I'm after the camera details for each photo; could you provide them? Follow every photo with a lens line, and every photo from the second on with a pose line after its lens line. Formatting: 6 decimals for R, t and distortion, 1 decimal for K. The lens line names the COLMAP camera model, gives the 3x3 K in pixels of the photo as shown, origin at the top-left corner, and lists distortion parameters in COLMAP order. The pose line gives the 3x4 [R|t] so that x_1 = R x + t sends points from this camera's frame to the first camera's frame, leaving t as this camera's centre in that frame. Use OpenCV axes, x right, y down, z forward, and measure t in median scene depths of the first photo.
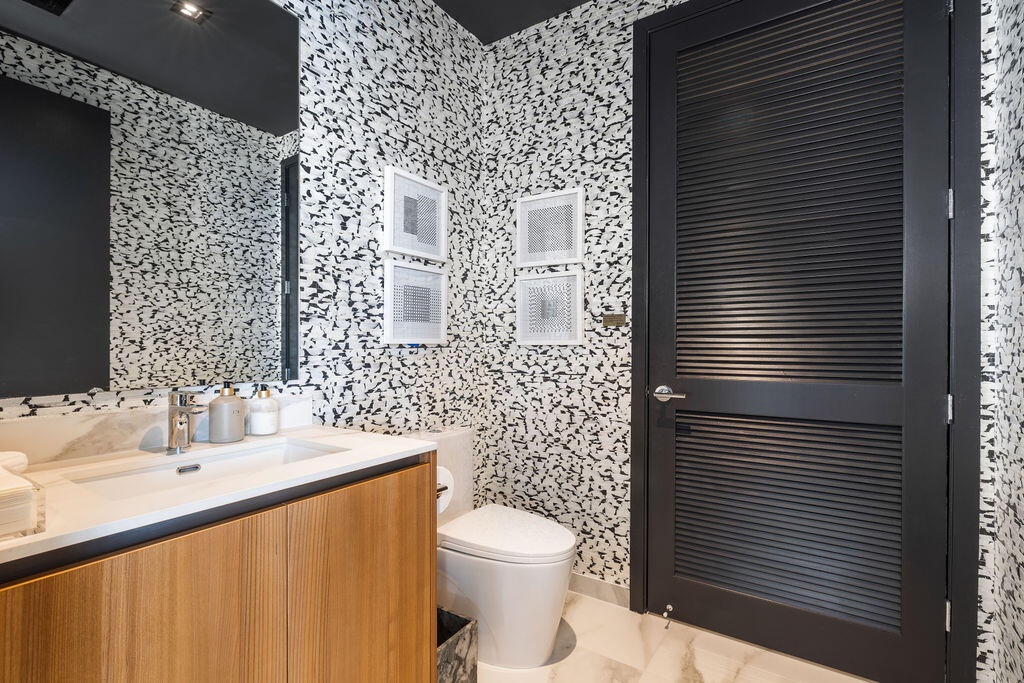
lens RADIAL K [[465.9, 0, 512.0], [0, 465.9, 341.5], [0, 0, 1]] dist [-0.000255, -0.000038]
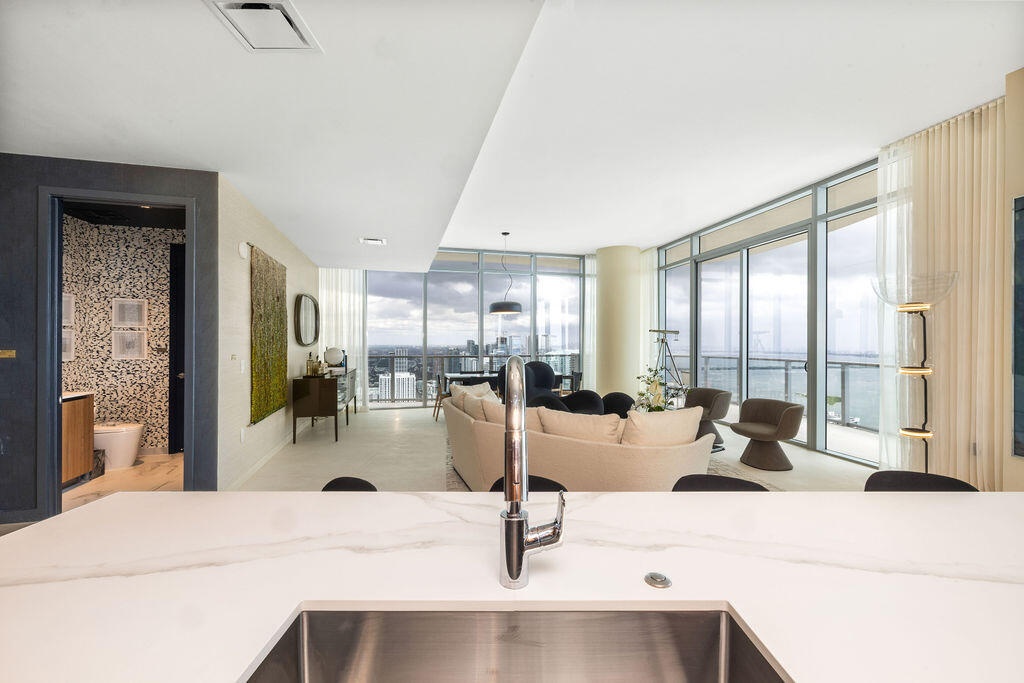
lens RADIAL K [[465.9, 0, 512.0], [0, 465.9, 341.5], [0, 0, 1]] dist [-0.000255, -0.000038]
pose [[0.687607, -0.000990, 0.726082, -0.335374], [-0.005375, 0.999965, 0.006454, -0.119931], [-0.726063, -0.008341, 0.687578, -2.261827]]
